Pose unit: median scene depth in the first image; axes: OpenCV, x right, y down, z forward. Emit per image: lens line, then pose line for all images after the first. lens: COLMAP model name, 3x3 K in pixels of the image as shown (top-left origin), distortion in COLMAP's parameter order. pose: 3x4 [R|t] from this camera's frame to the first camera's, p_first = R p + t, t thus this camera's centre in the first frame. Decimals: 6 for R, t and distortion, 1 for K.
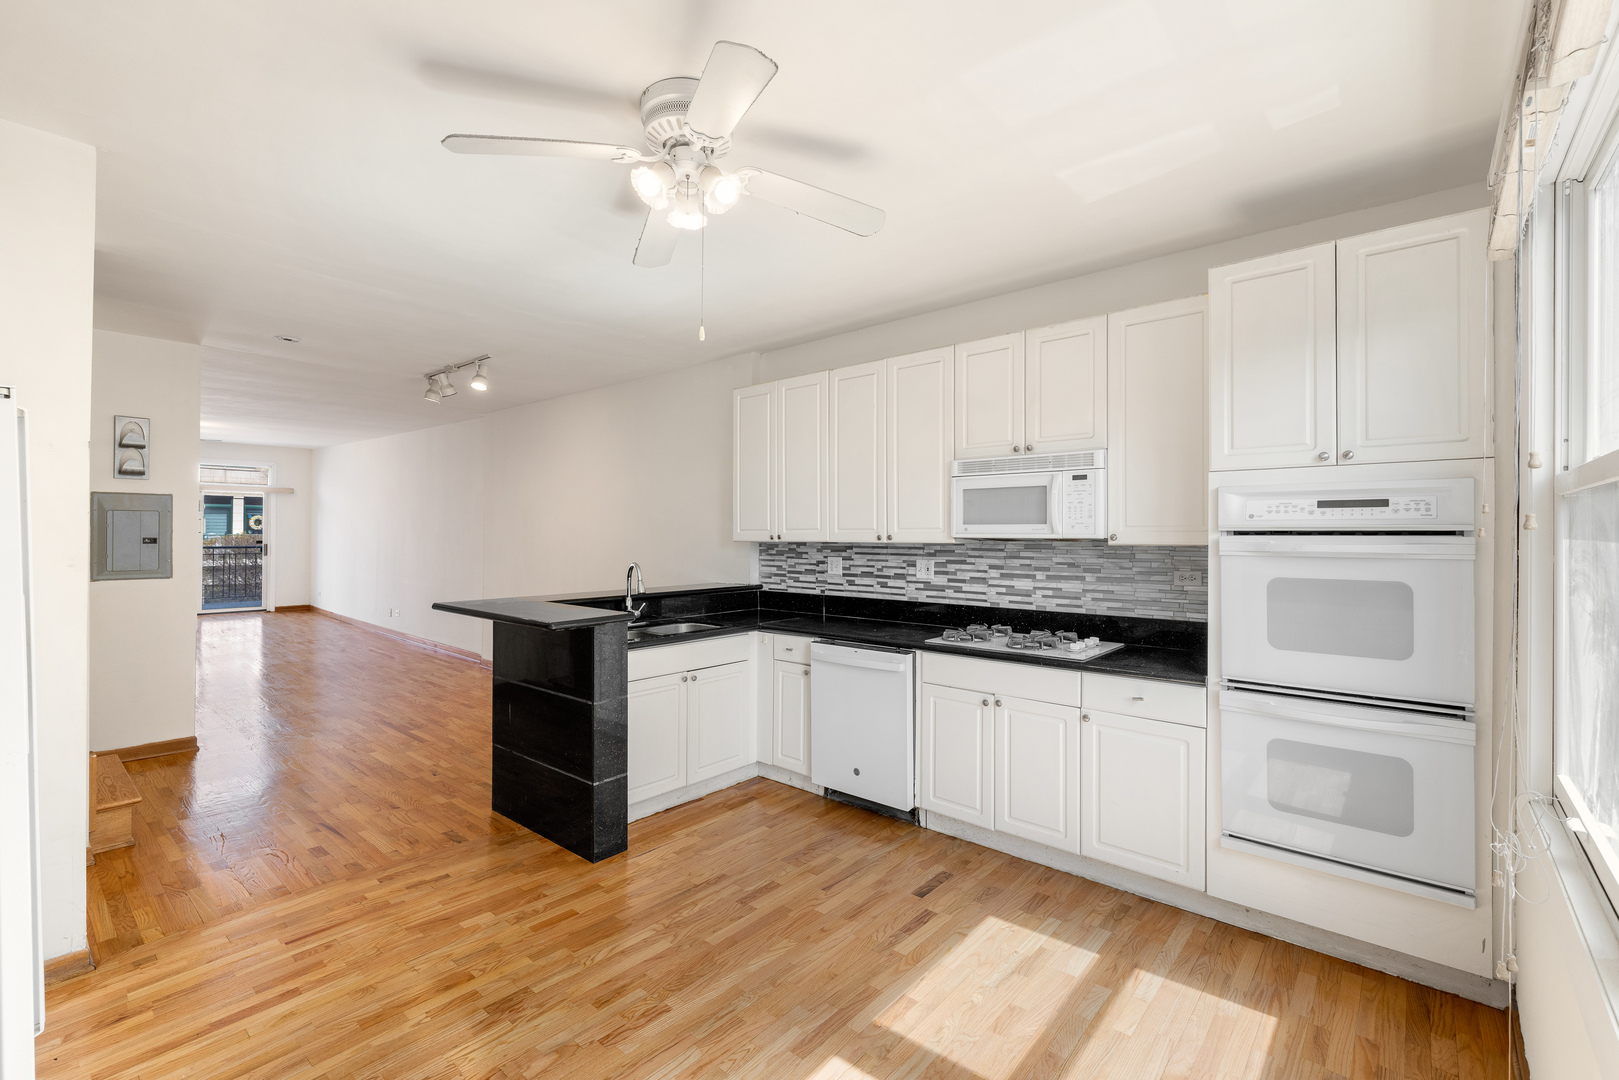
lens RADIAL K [[708.8, 0, 806.0], [0, 708.8, 529.8], [0, 0, 1]] dist [0.013719, -0.008352]
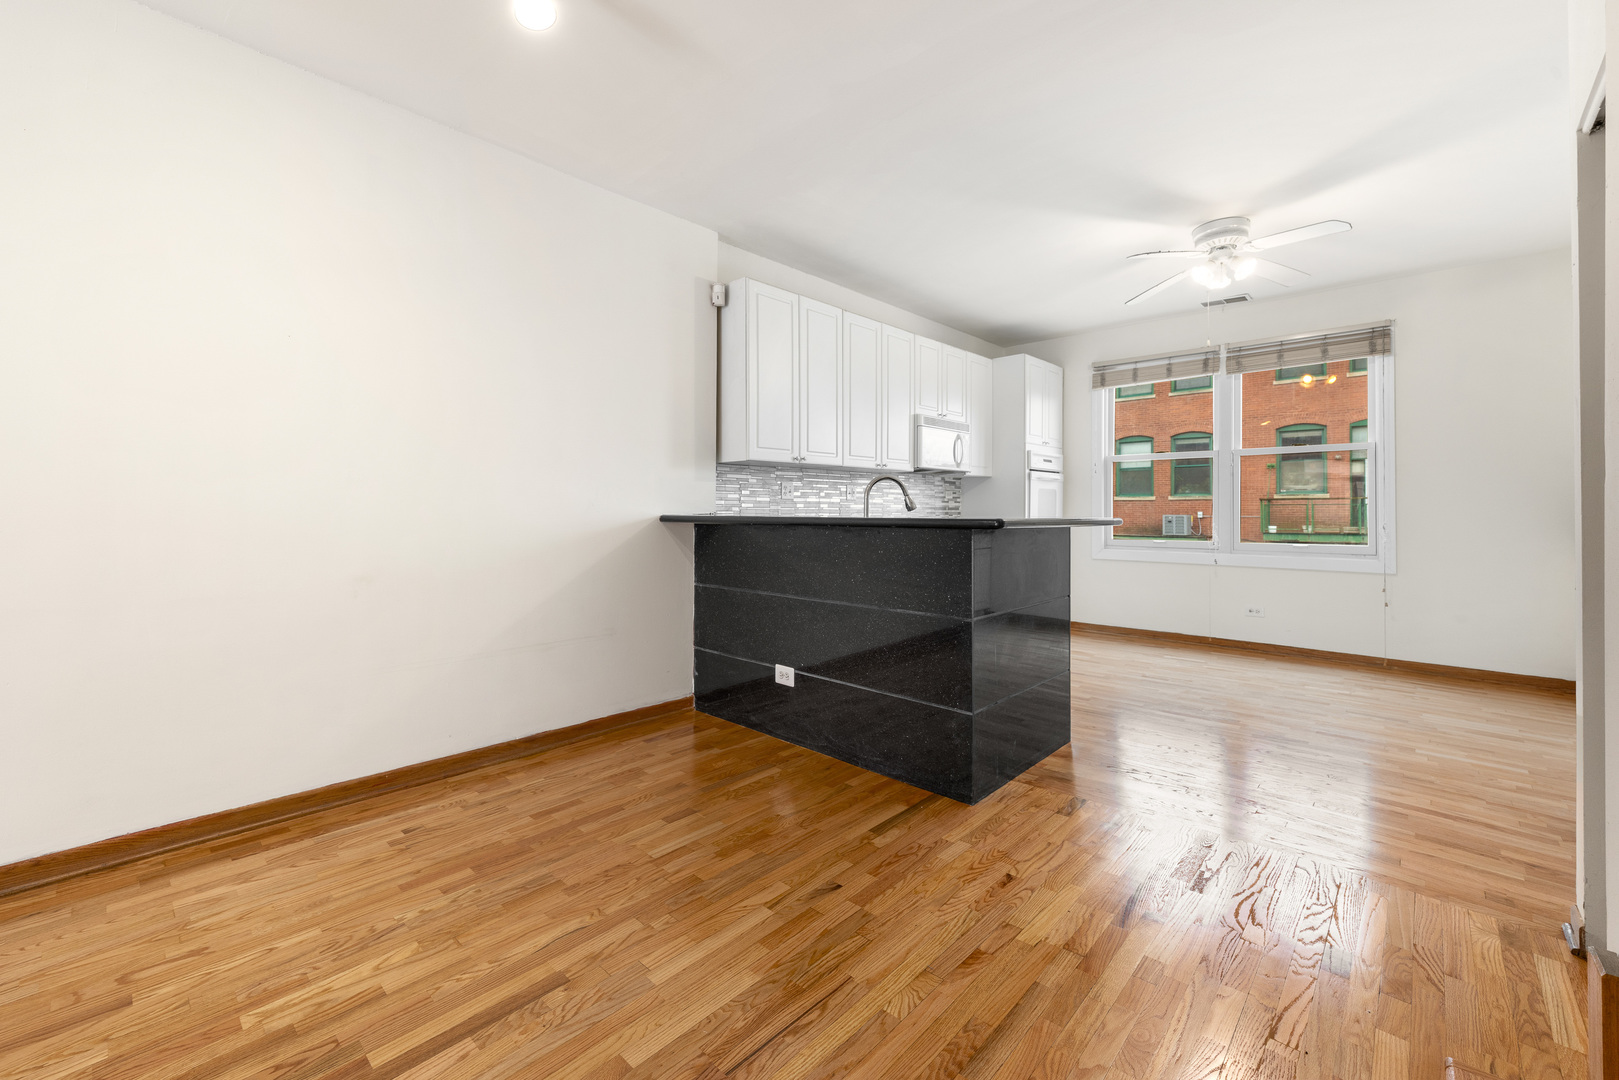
lens RADIAL K [[653.9, 0, 805.0], [0, 653.9, 507.1], [0, 0, 1]] dist [-0.000859, -0.000555]
pose [[0.047219, 0.001111, 0.998884, -1.017620], [-0.005961, 0.999982, -0.000831, 0.084744], [-0.998867, -0.005915, 0.047225, 1.045368]]
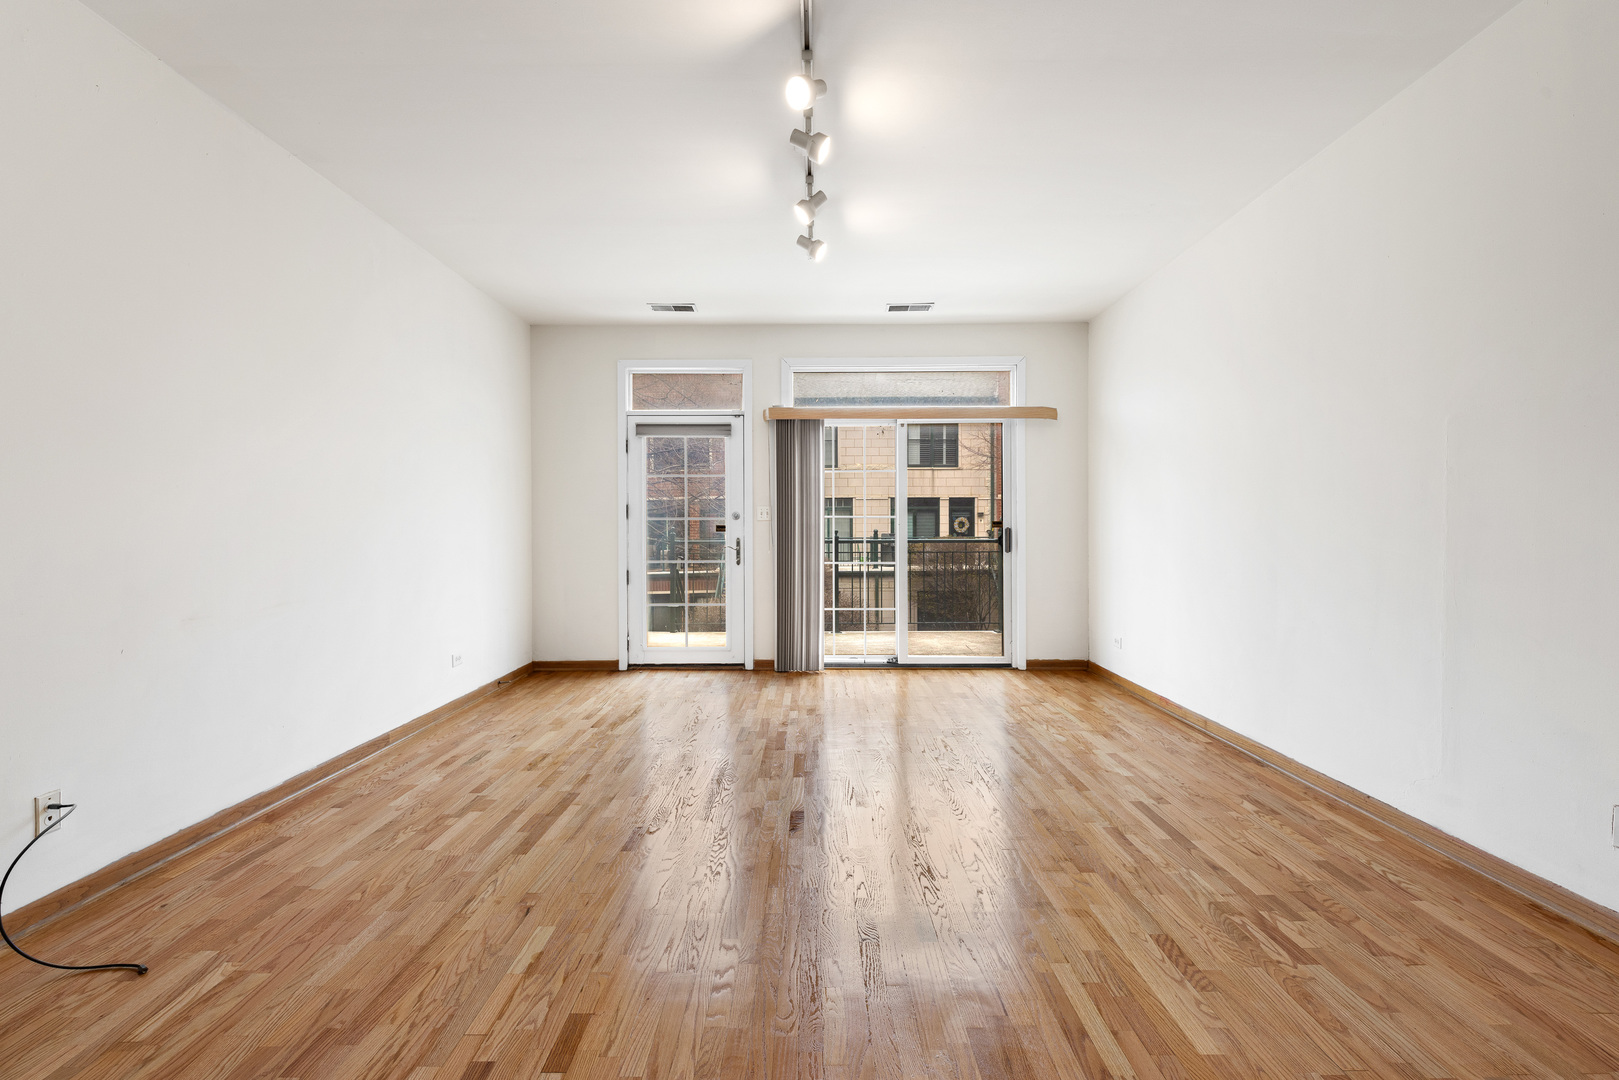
lens RADIAL K [[709.1, 0, 819.4], [0, 709.1, 535.3], [0, 0, 1]] dist [0.003642, -0.000468]
pose [[0.667883, -0.017006, -0.744072, -1.378249], [0.010923, 0.999855, -0.013048, 0.085239], [0.744186, 0.000587, 0.667972, 1.652650]]
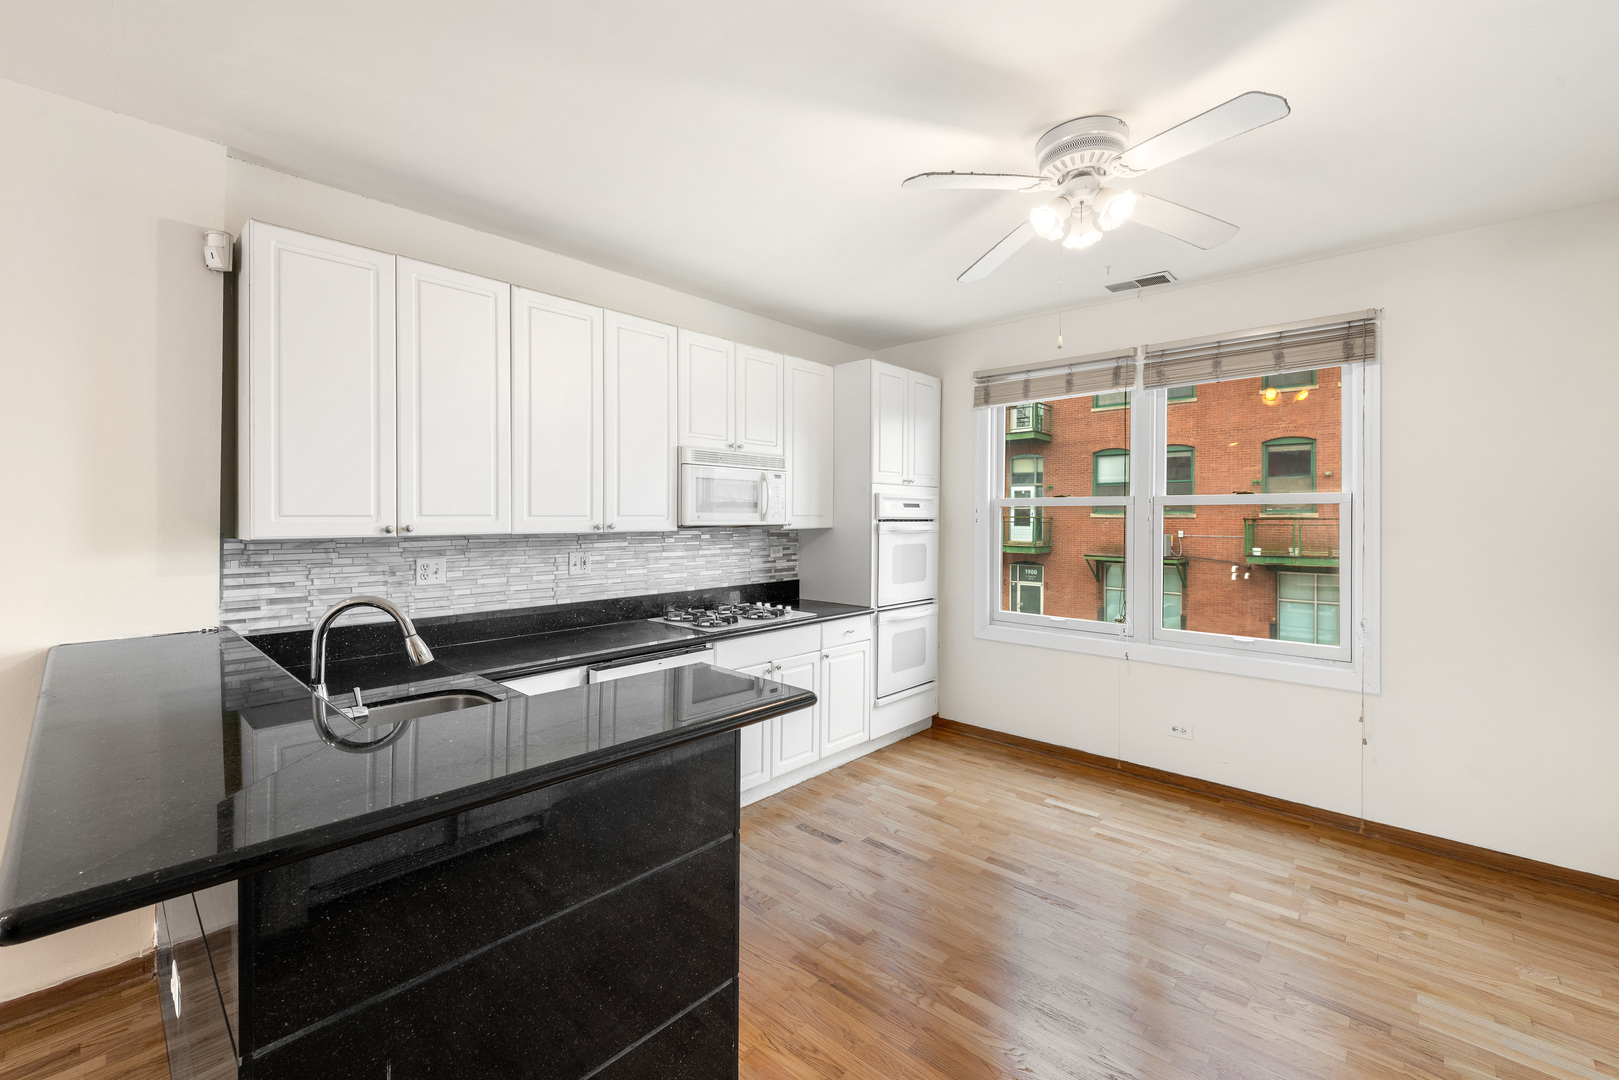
lens RADIAL K [[660.6, 0, 807.4], [0, 660.6, 518.8], [0, 0, 1]] dist [0.011801, -0.008368]
pose [[0.033591, -0.005542, 0.999420, -0.626875], [-0.008778, 0.999944, 0.005840, -0.004460], [-0.999397, -0.008969, 0.033540, 0.713575]]
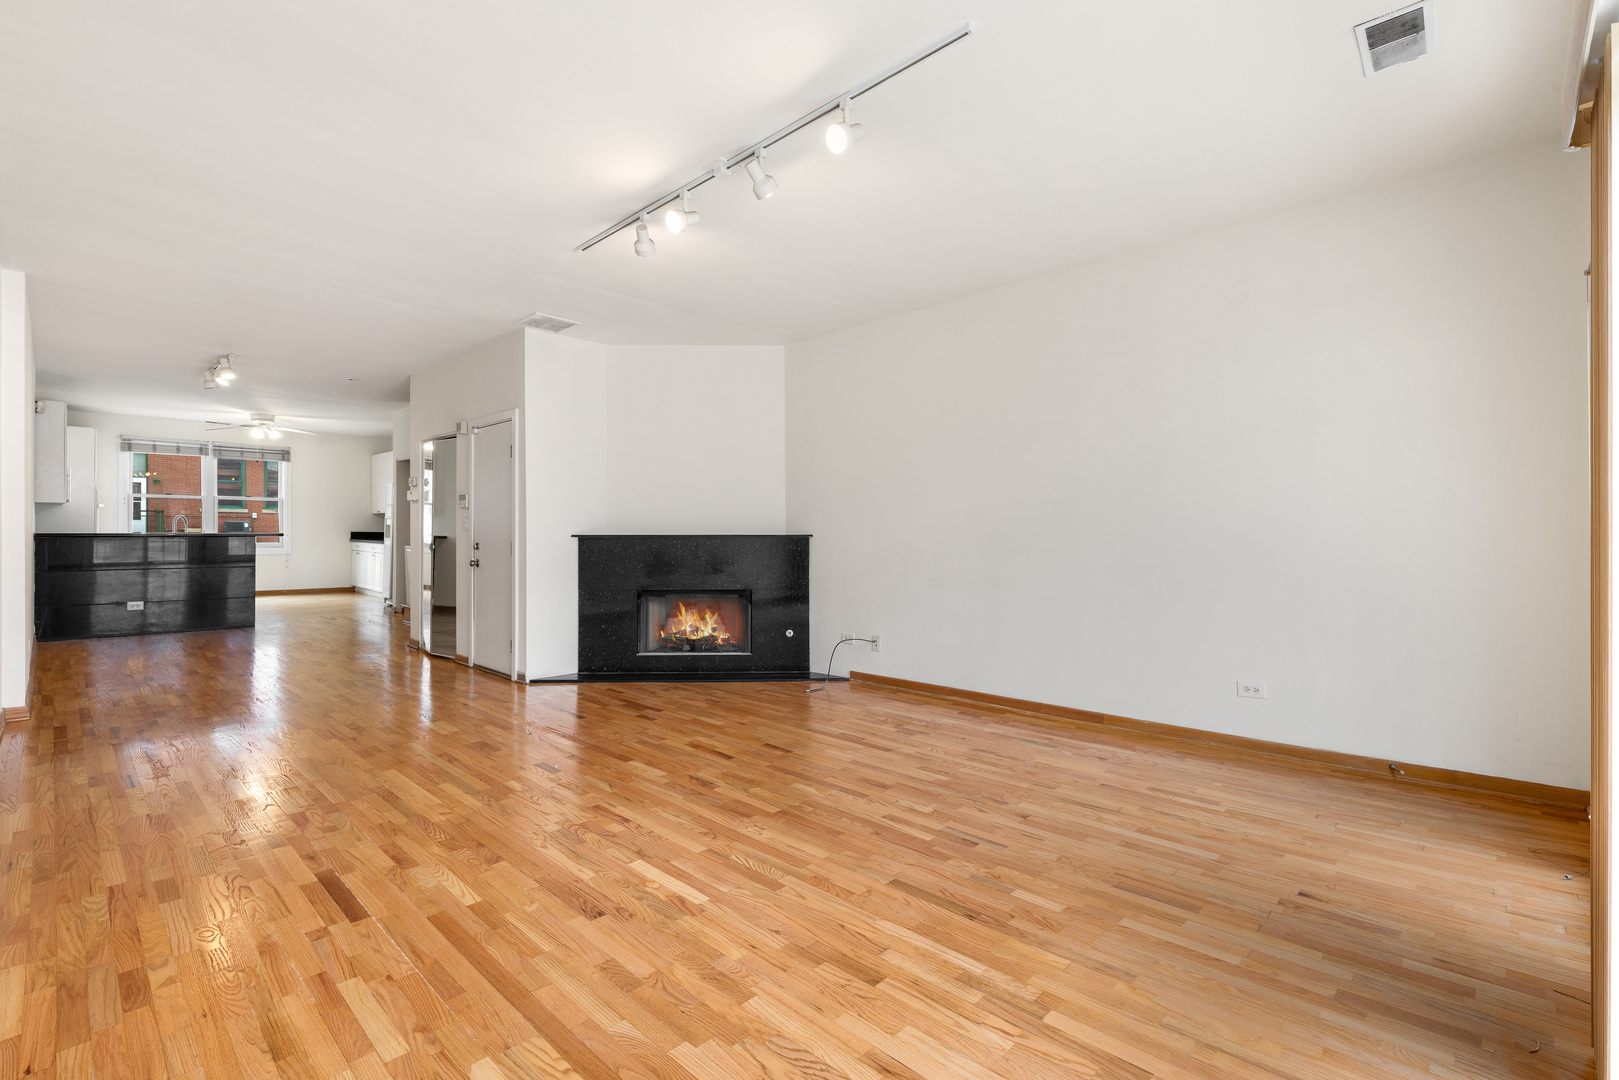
lens RADIAL K [[708.8, 0, 806.0], [0, 708.8, 529.8], [0, 0, 1]] dist [0.013719, -0.008352]
pose [[-0.999196, -0.012341, 0.038146, -2.051734], [-0.012363, 0.999924, -0.000334, 0.065617], [-0.038138, -0.000805, -0.999272, 2.892299]]
